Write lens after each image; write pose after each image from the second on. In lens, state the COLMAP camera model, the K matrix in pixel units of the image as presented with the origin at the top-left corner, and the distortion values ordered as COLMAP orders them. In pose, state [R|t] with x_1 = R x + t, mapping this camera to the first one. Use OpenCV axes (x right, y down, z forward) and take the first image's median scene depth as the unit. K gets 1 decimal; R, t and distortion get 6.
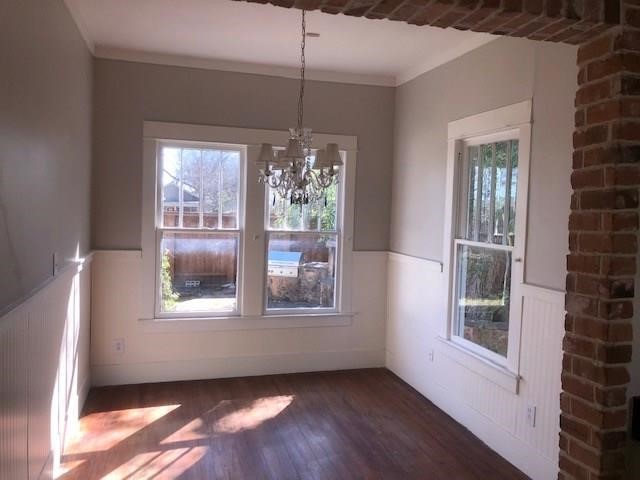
lens RADIAL K [[523.3, 0, 319.7], [0, 523.3, 230.8], [0, 0, 1]] dist [0.041090, -0.053280]
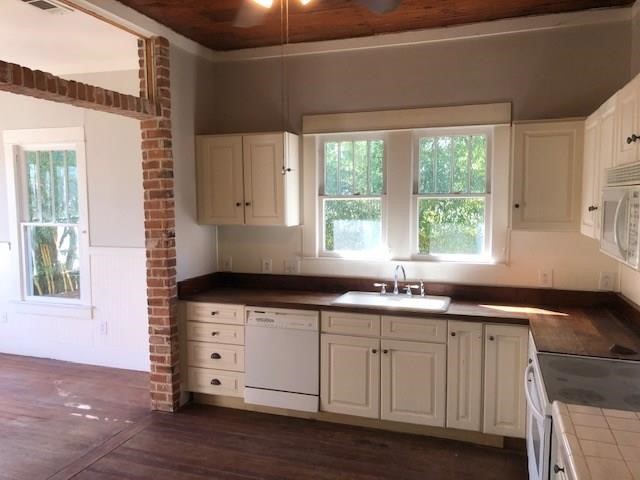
lens RADIAL K [[523.3, 0, 319.7], [0, 523.3, 230.8], [0, 0, 1]] dist [0.041090, -0.053280]
pose [[0.573060, -0.088604, 0.814709, -0.852654], [0.060670, 0.995997, 0.065645, -0.011513], [-0.817265, 0.011810, 0.576142, -0.780430]]
